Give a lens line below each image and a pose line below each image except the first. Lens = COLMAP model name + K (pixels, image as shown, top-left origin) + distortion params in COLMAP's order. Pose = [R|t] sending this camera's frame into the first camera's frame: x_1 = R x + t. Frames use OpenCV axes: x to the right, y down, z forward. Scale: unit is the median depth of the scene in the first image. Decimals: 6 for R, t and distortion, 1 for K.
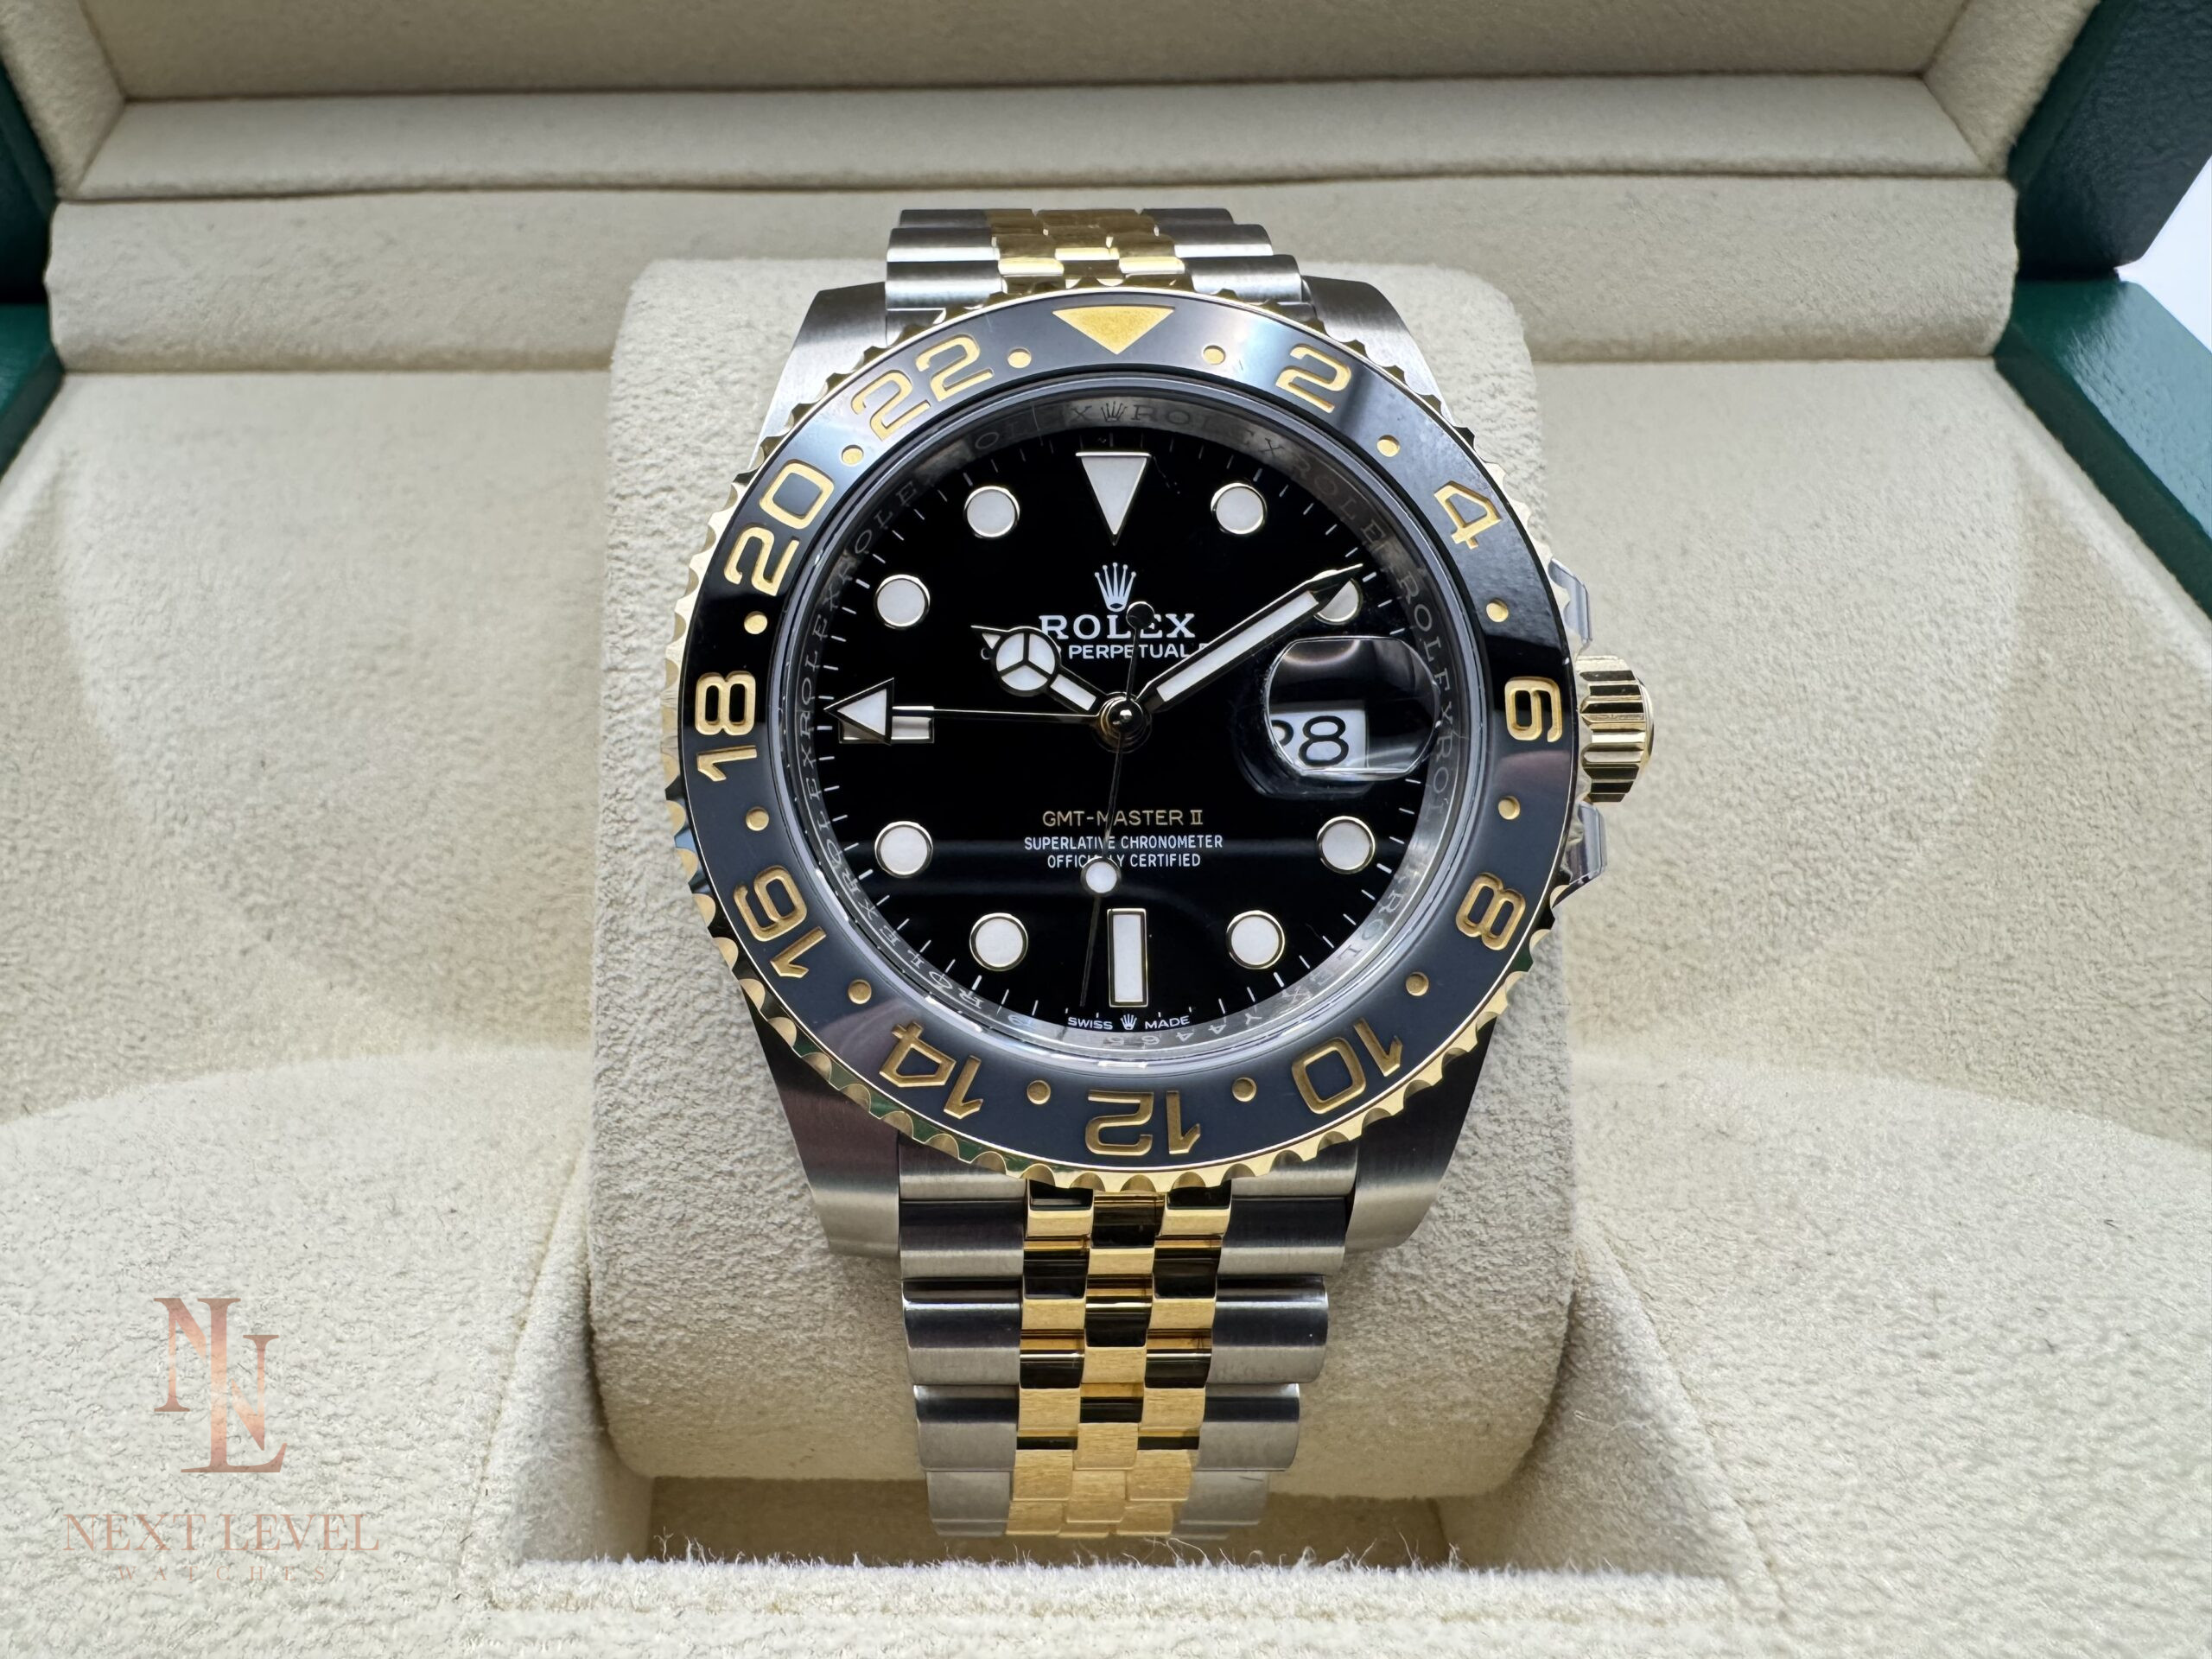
lens RADIAL K [[1580.9, 0, 872.4], [0, 1580.9, 834.2], [0, 0, 1]] dist [-0.001983, -0.002233]
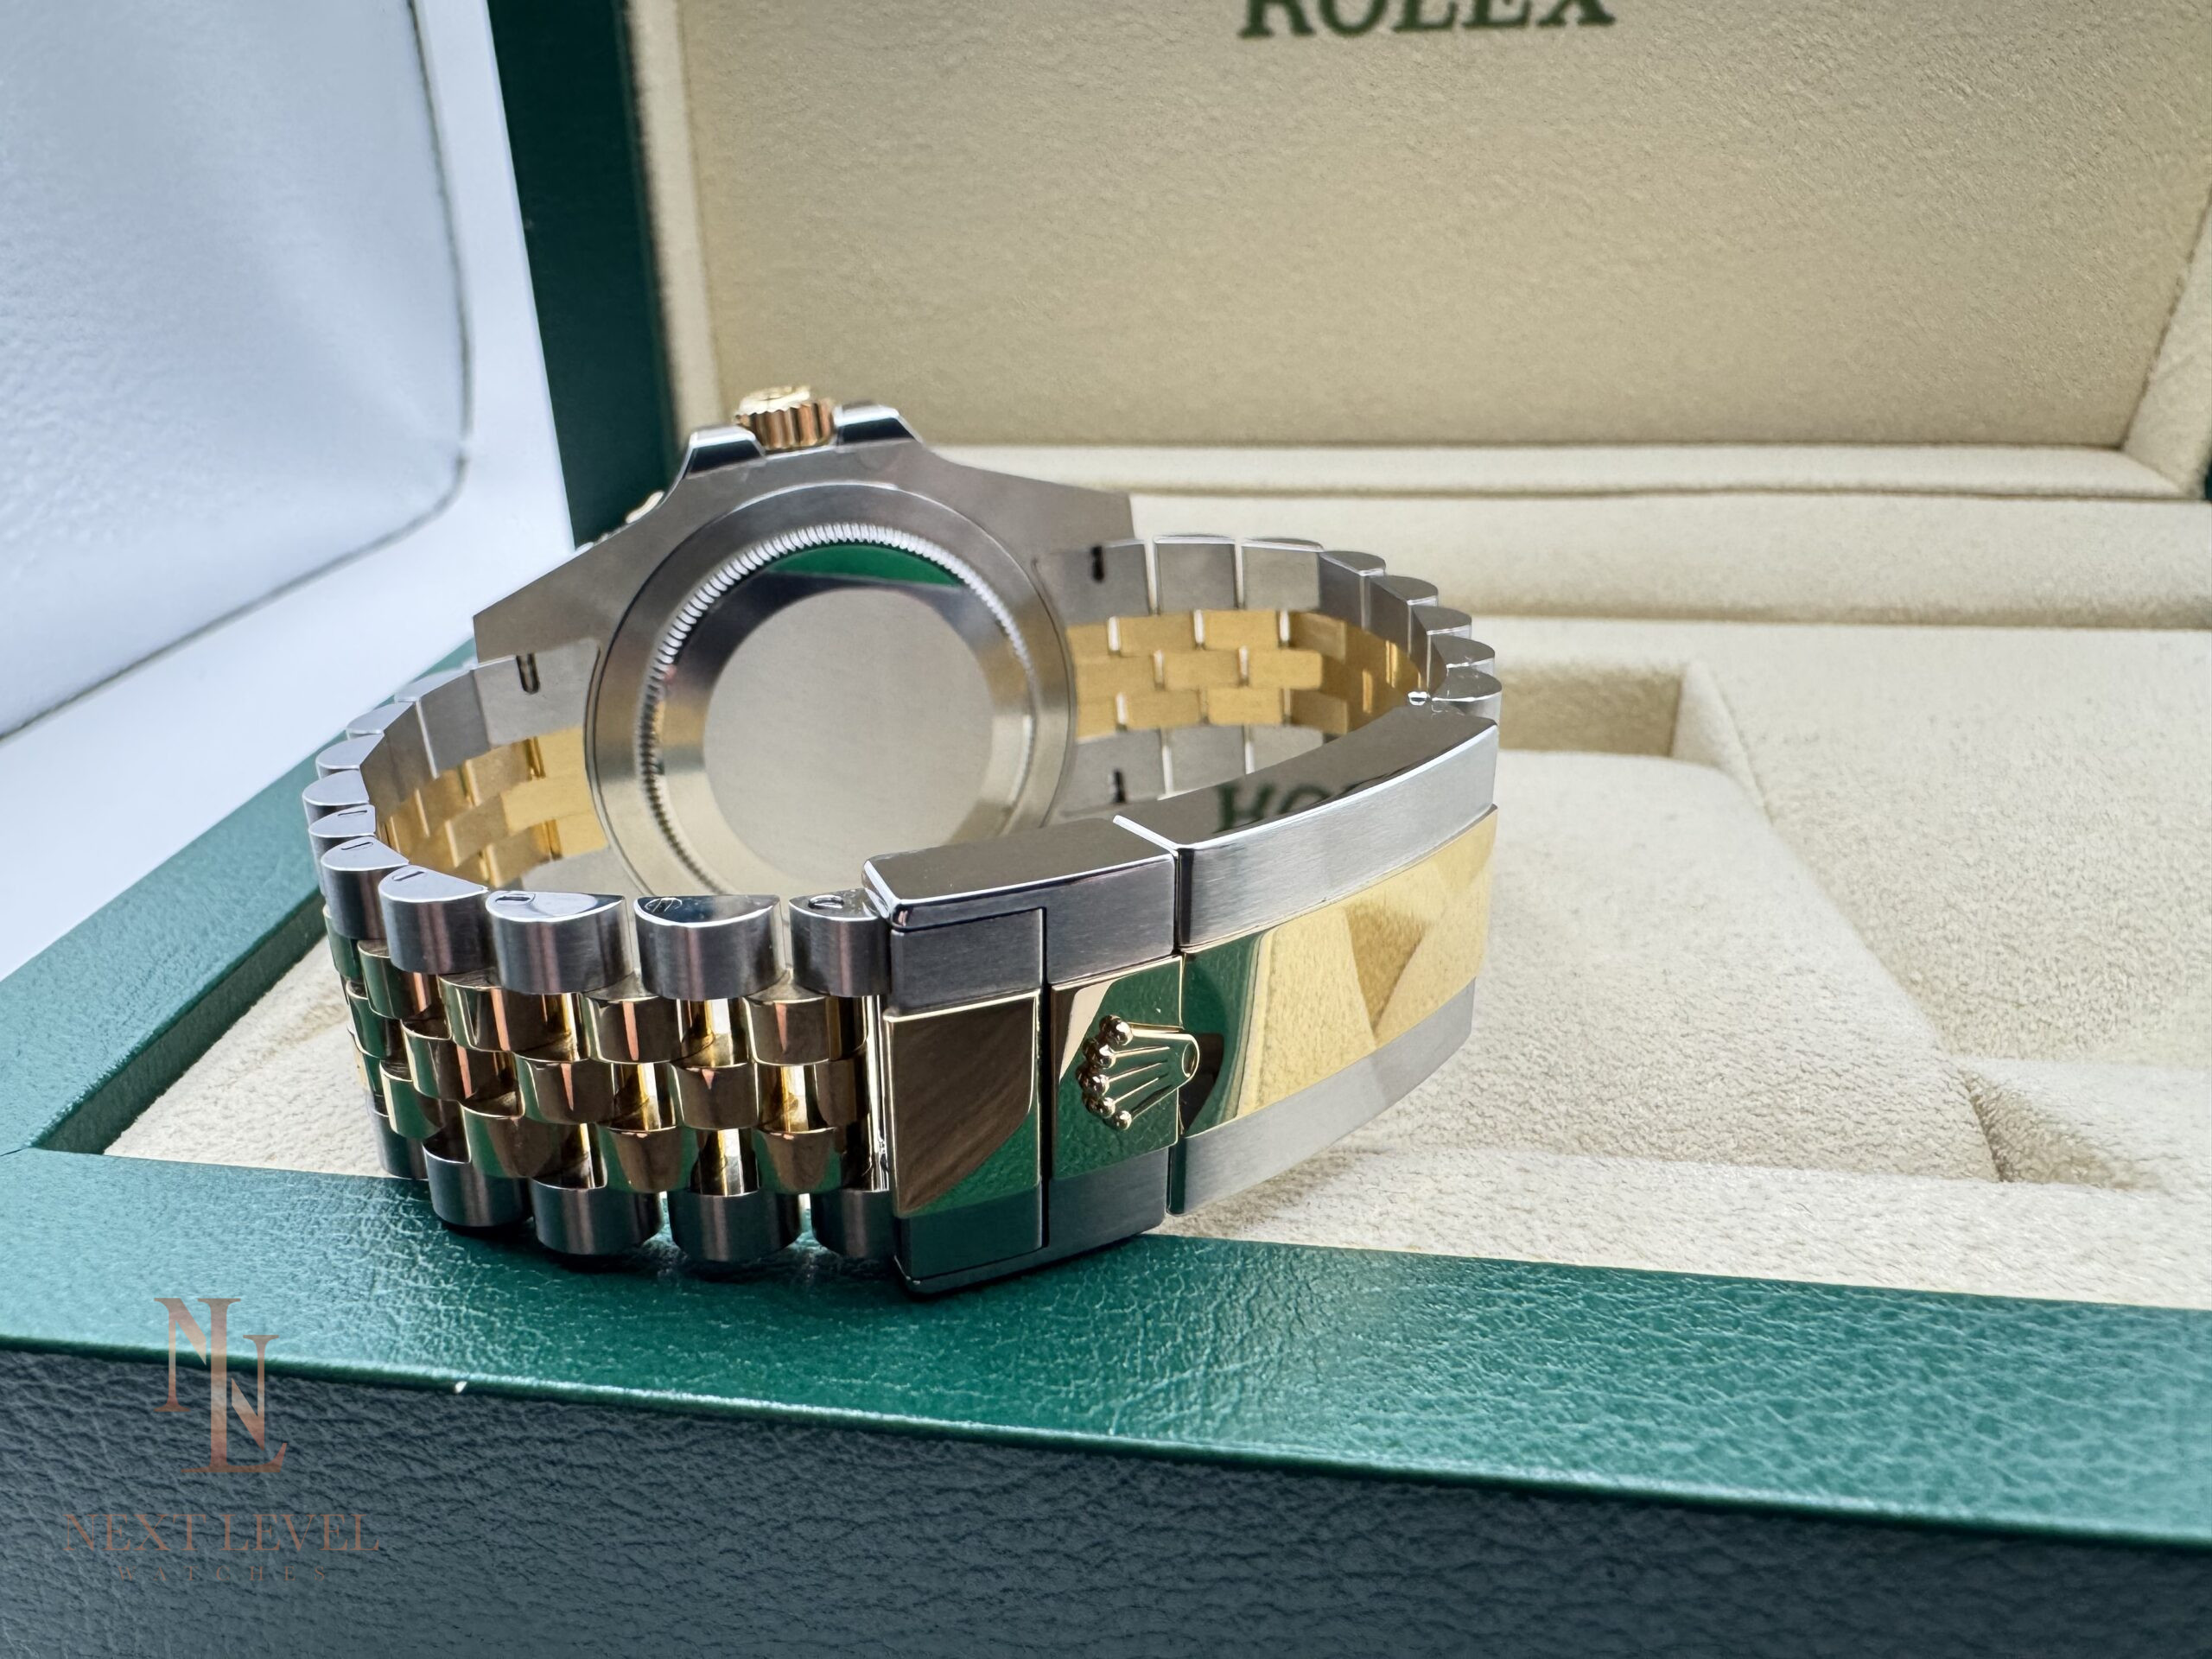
lens RADIAL K [[1583.0, 0, 924.2], [0, 1583.0, 828.1], [0, 0, 1]] dist [-0.001254, -0.002522]
pose [[0.991394, 0.048119, -0.121746, -0.150892], [-0.091823, 0.918457, -0.384715, 0.479722], [0.093306, 0.392583, 0.914971, -0.169259]]
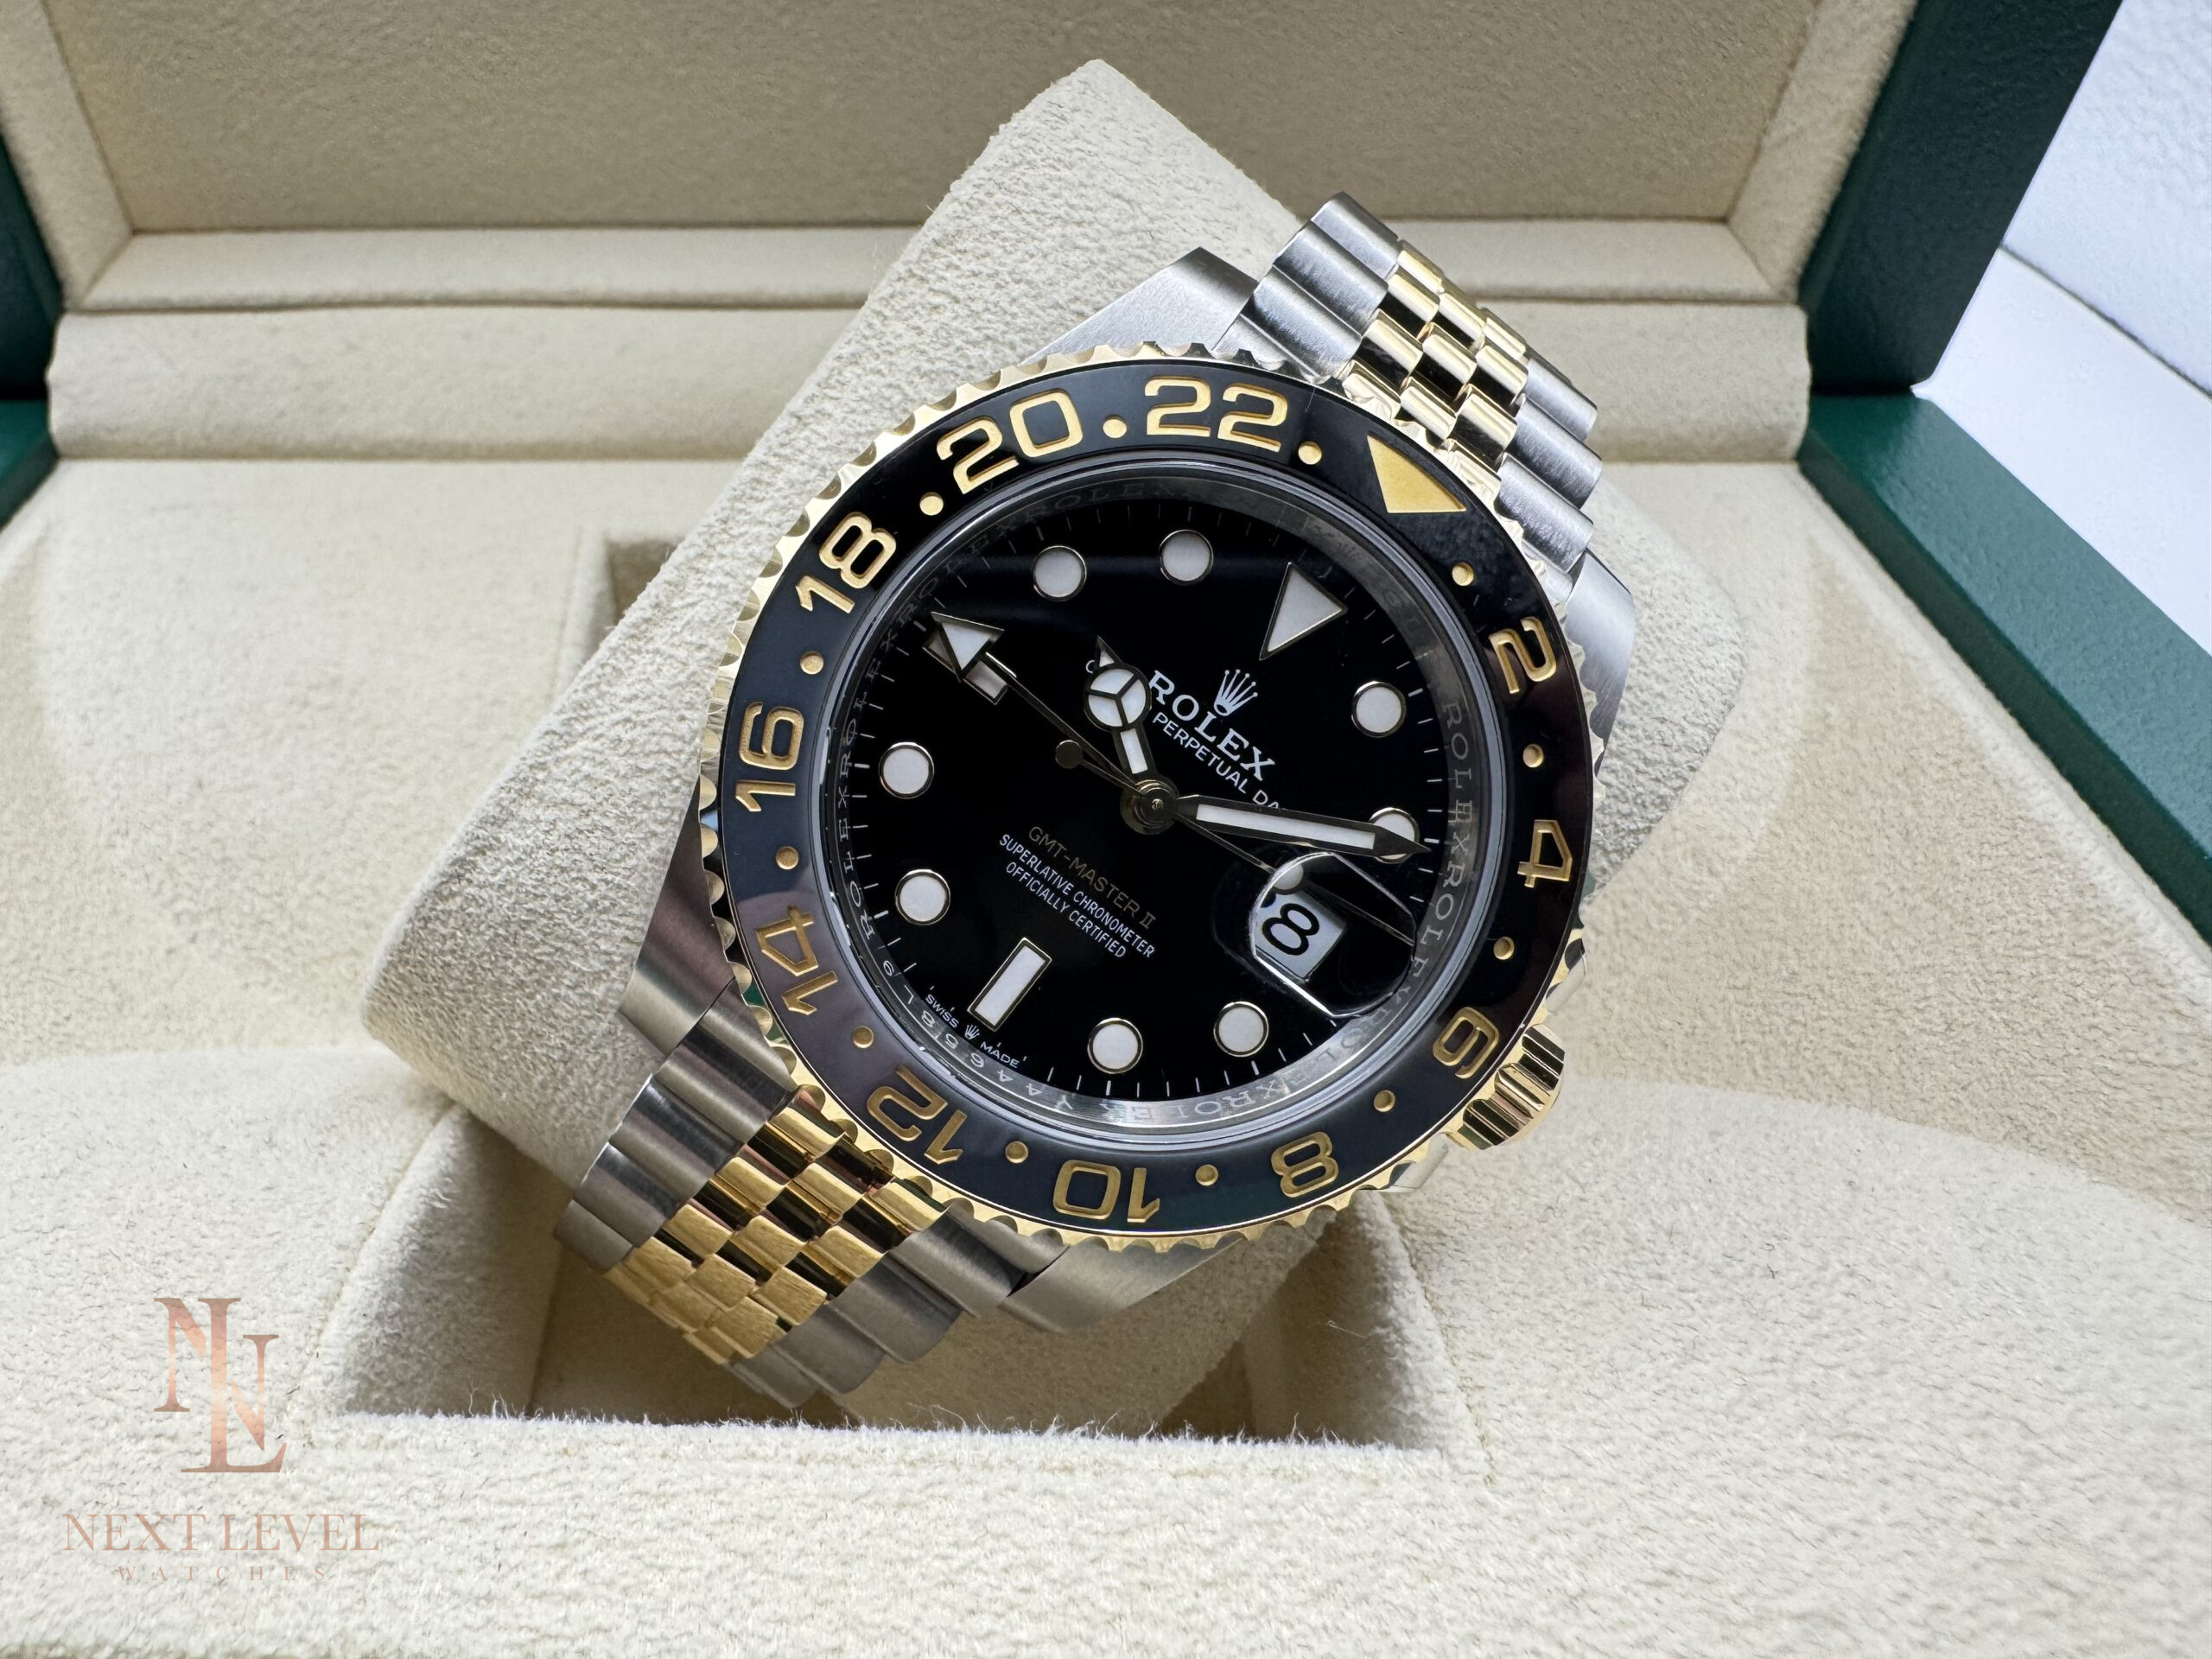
lens RADIAL K [[1583.6, 0, 837.9], [0, 1583.6, 827.5], [0, 0, 1]] dist [-0.005410, 0.001342]
pose [[0.999563, 0.017062, -0.024136, 0.092168], [-0.019917, 0.992147, -0.123484, 0.120318], [0.021840, 0.123911, 0.992053, -0.087146]]
